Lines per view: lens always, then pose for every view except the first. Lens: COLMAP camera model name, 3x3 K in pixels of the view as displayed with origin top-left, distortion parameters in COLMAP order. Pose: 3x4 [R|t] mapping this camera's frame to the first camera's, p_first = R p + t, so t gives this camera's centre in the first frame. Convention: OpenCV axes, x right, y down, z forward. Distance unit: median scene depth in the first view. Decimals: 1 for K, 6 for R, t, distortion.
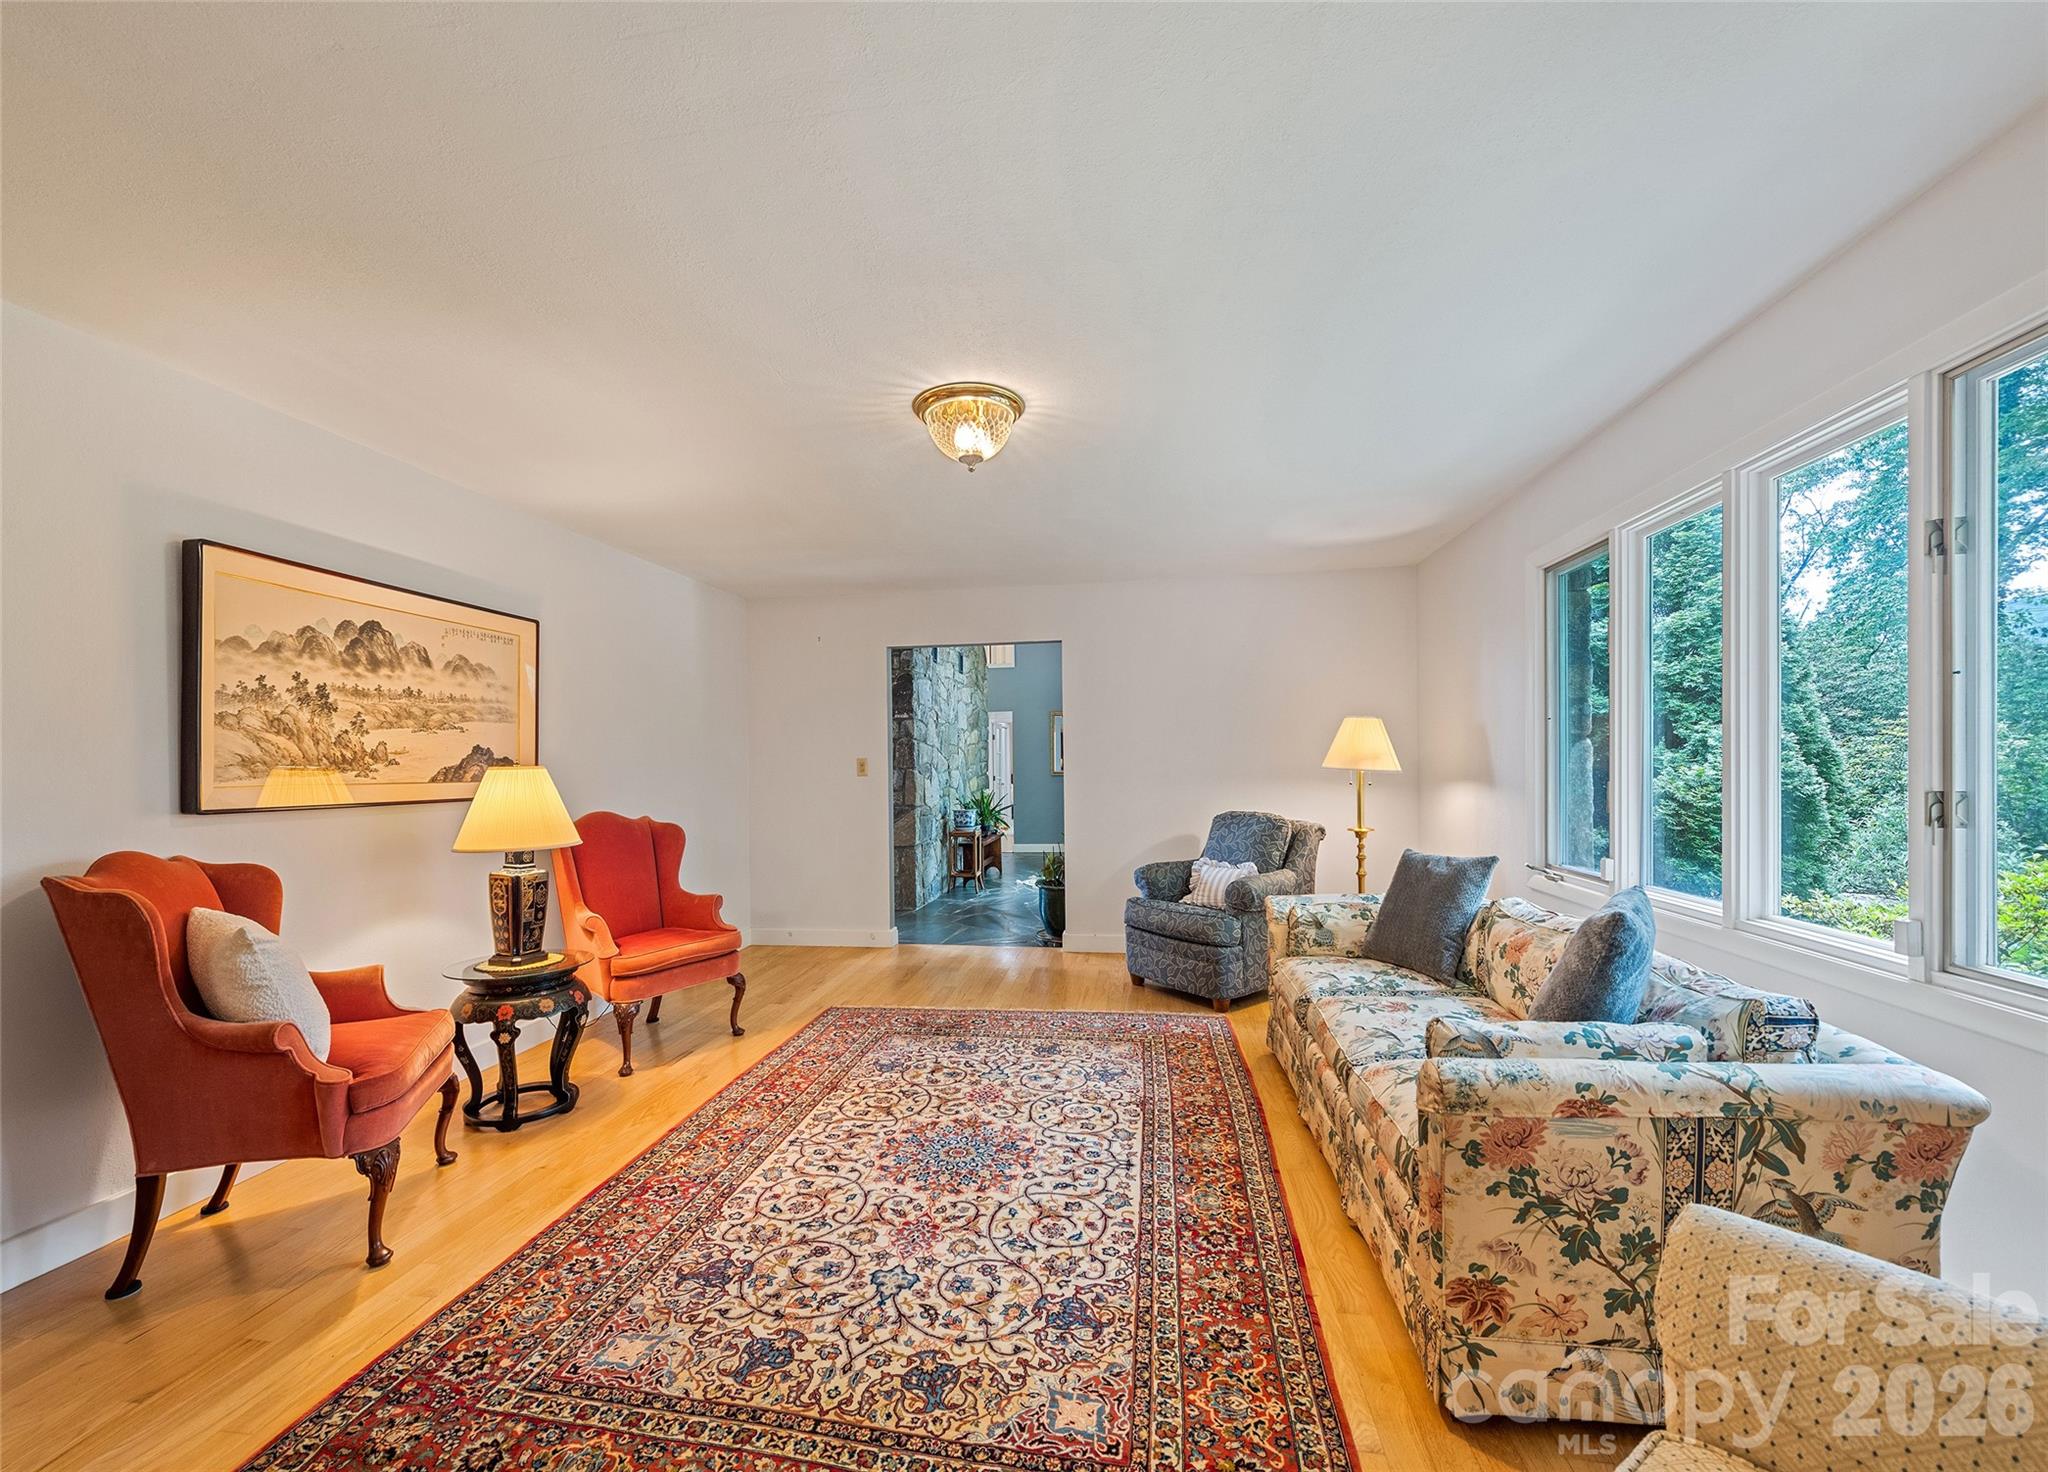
lens RADIAL K [[806.1, 0, 1020.1], [0, 806.1, 767.5], [0, 0, 1]] dist [0.000932, 0.000000]
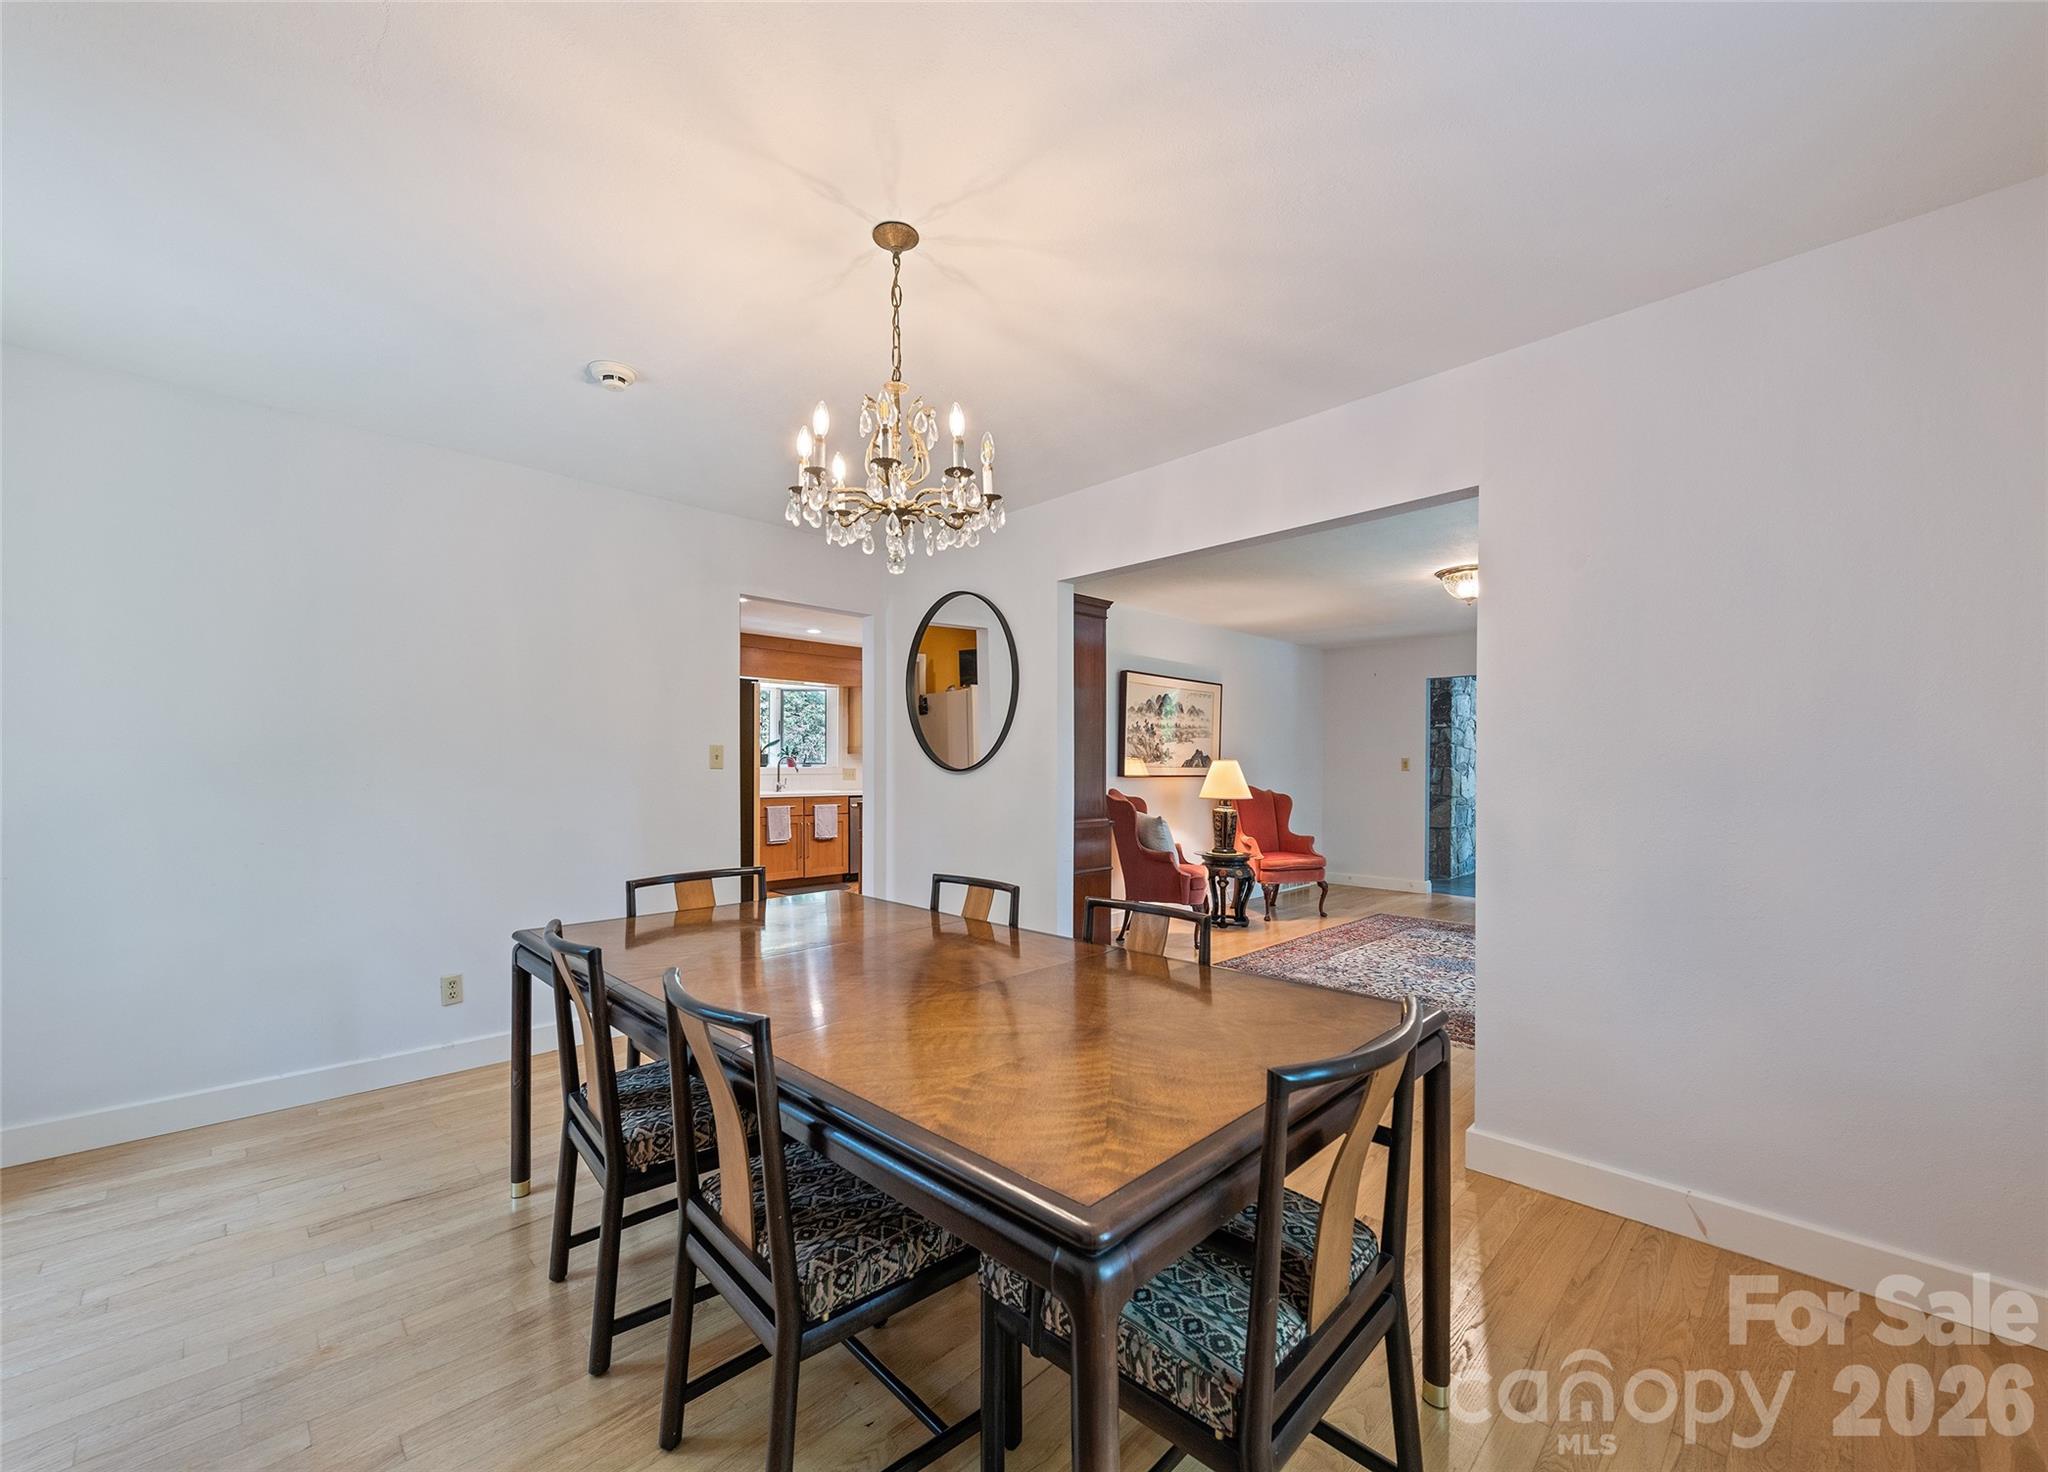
lens RADIAL K [[806.1, 0, 1020.1], [0, 806.1, 767.5], [0, 0, 1]] dist [0.000932, 0.000000]
pose [[0.798598, 0.019793, -0.601540, 0.211223], [-0.018243, 0.999796, 0.008678, 0.009188], [0.601589, 0.004043, 0.798796, -0.987162]]
